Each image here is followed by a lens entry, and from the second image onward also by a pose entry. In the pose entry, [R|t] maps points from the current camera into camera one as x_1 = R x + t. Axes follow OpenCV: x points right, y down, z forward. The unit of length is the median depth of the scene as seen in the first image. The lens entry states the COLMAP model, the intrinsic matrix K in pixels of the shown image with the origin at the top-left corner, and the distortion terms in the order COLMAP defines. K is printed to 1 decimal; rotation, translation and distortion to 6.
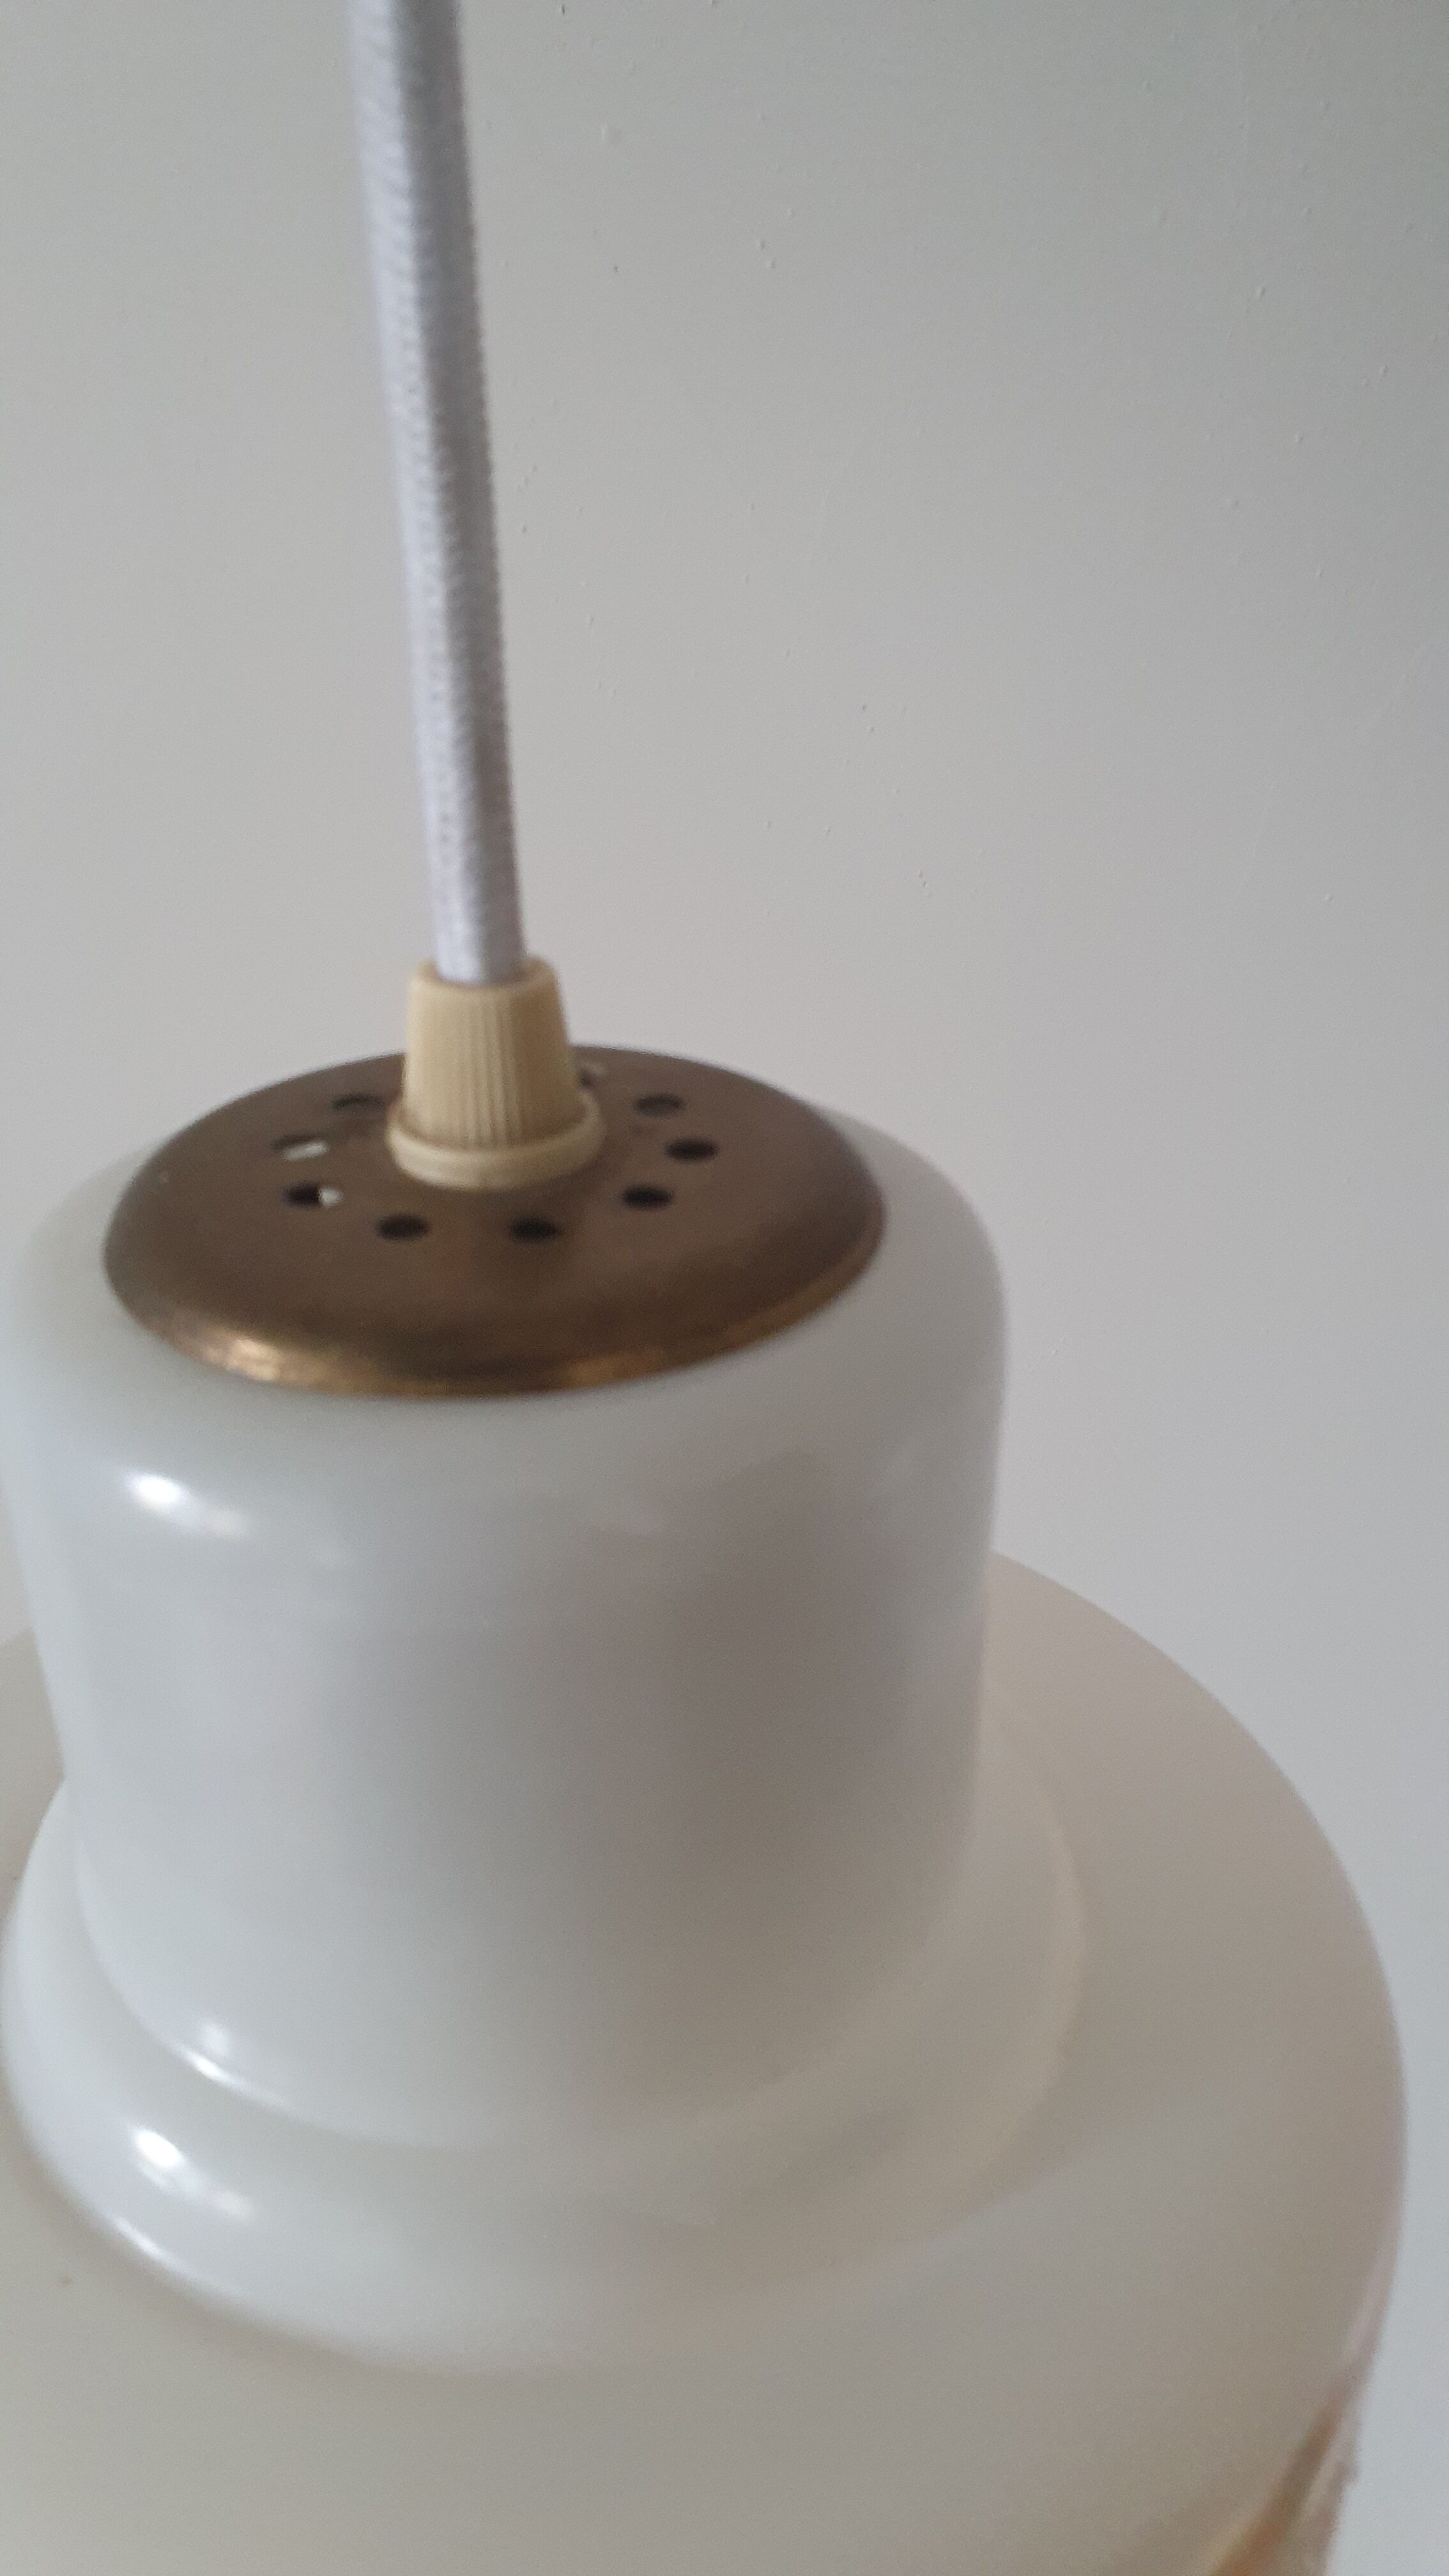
lens RADIAL K [[2015.3, 0, 712.8], [0, 2015.3, 1290.7], [0, 0, 1]] dist [0.091469, -0.003044]
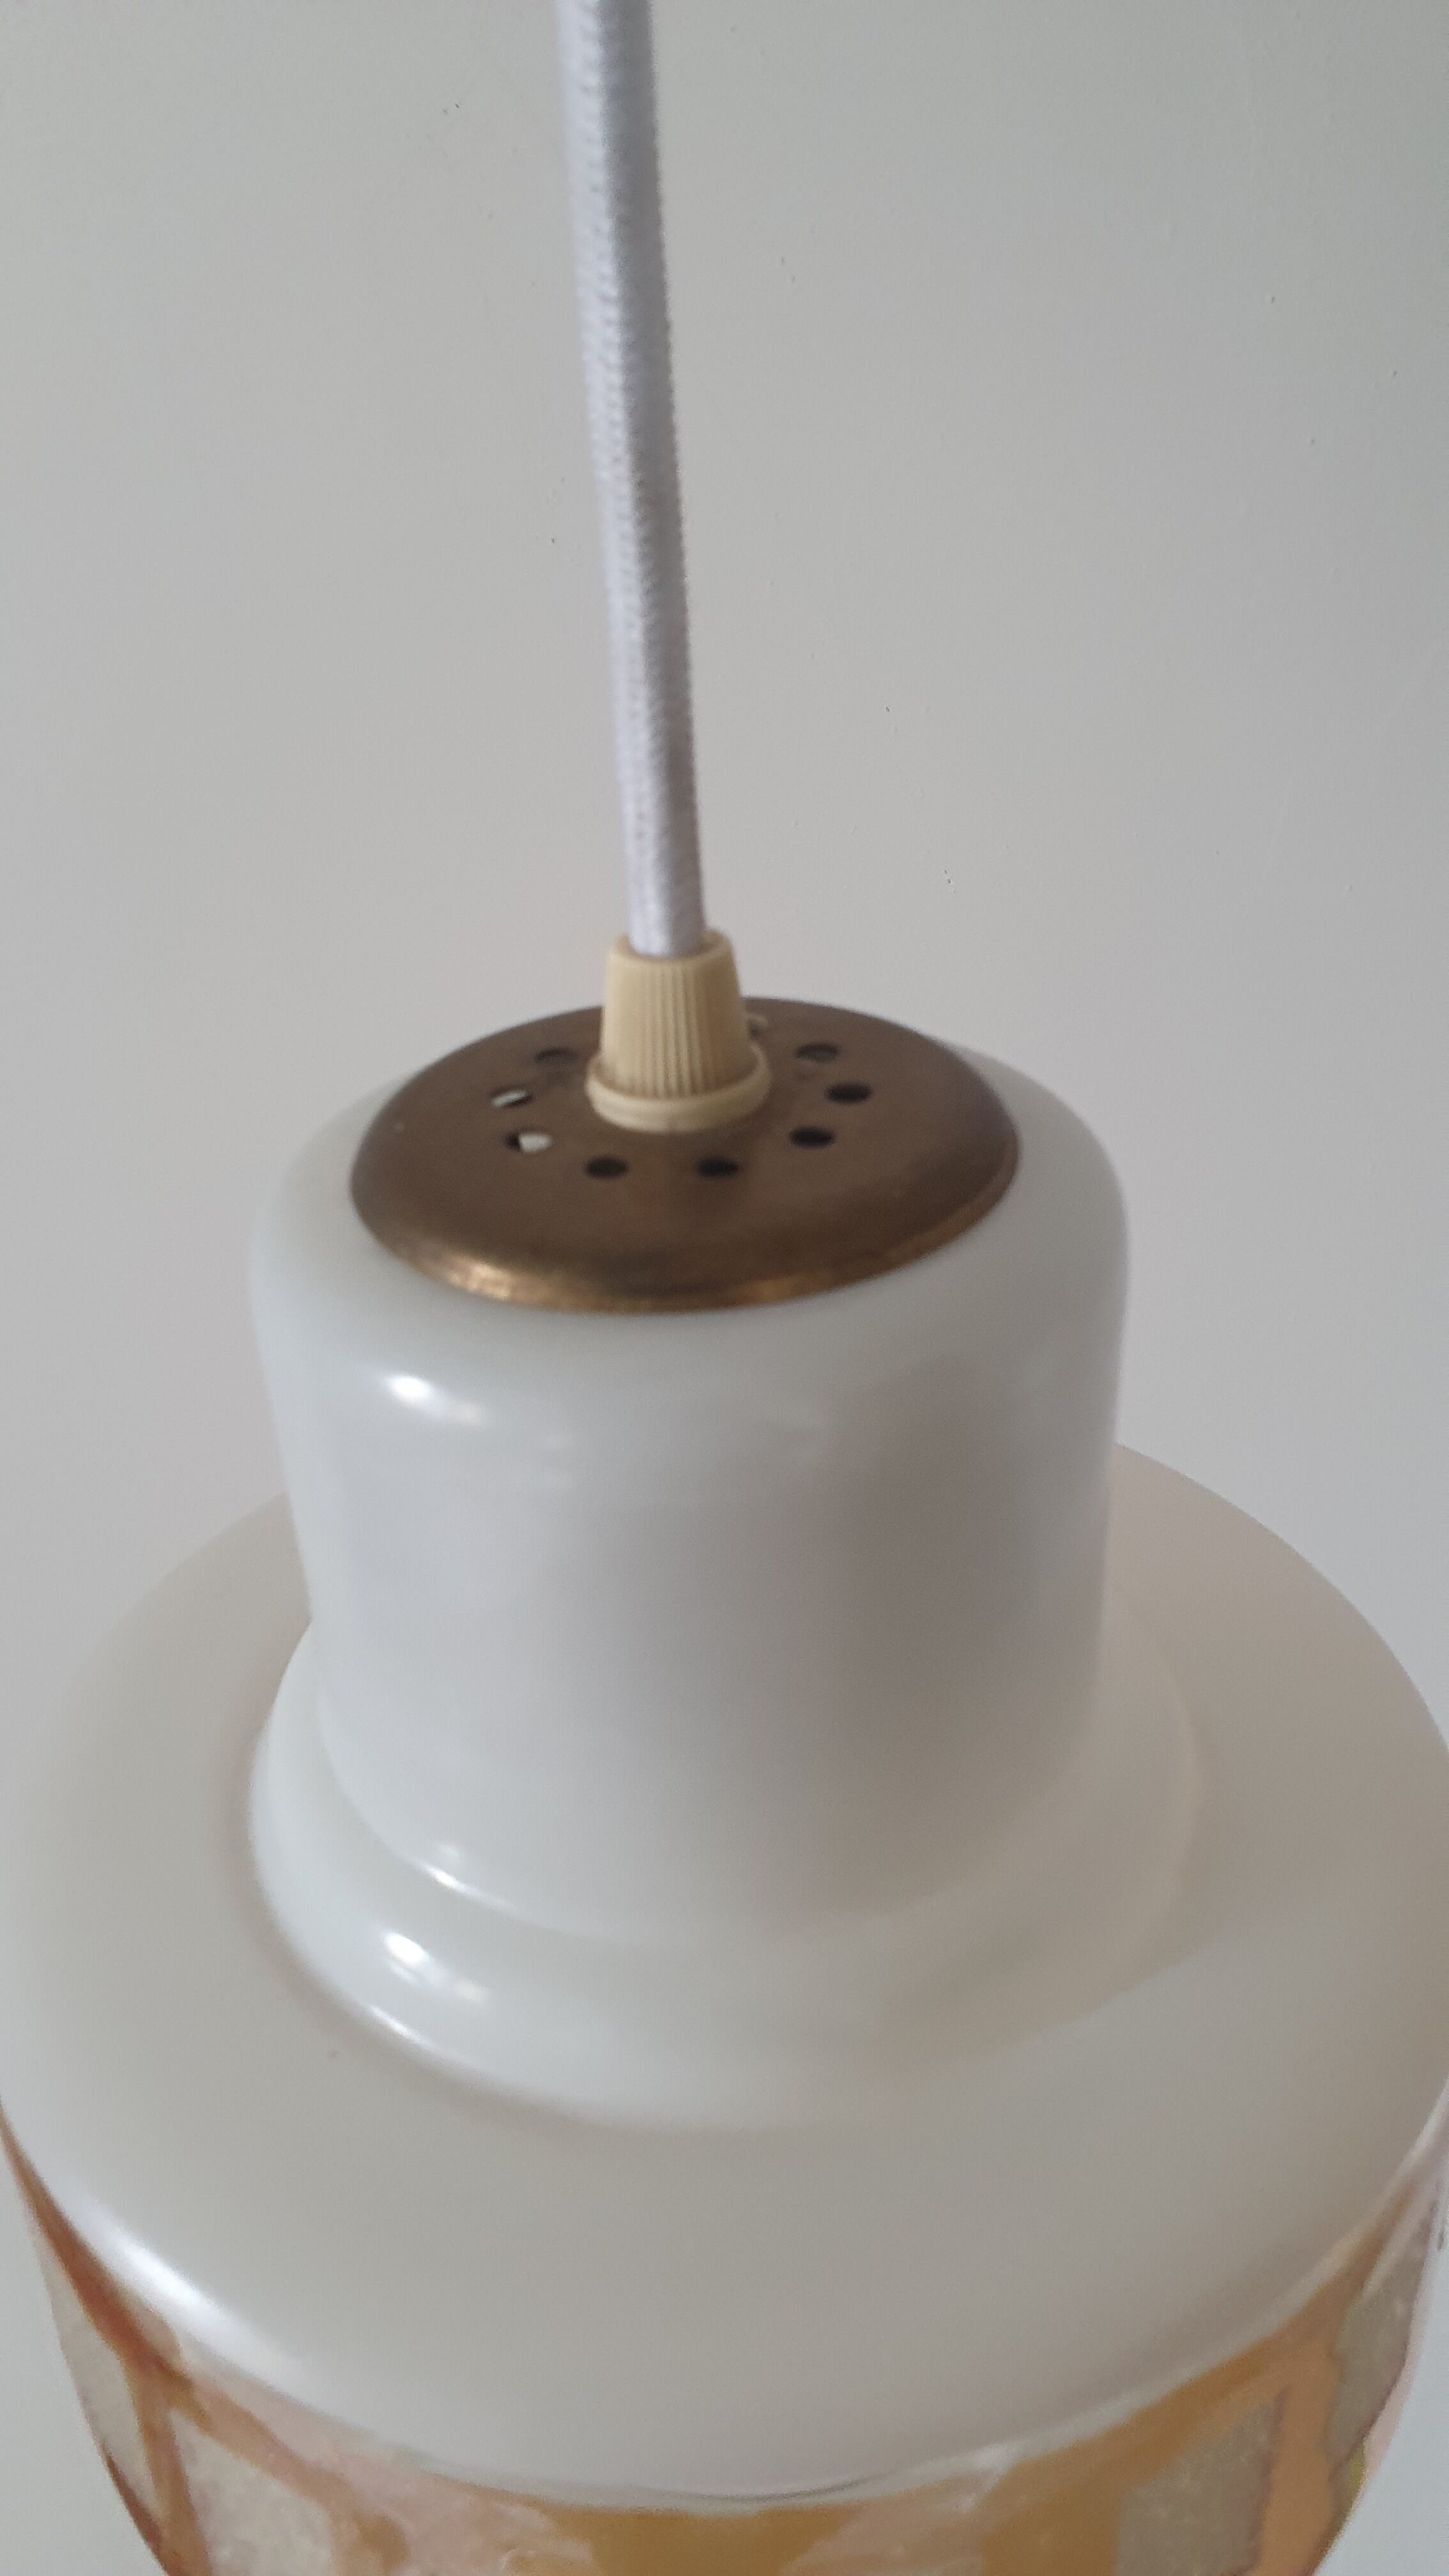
lens RADIAL K [[2208.4, 0, 724.5], [0, 2208.4, 1288.0], [0, 0, 1]] dist [0.074762, -0.002723]
pose [[0.999315, -0.010448, -0.035493, -0.041417], [0.011981, 0.998991, 0.043273, -0.016356], [0.035006, -0.043668, 0.998433, -0.280417]]
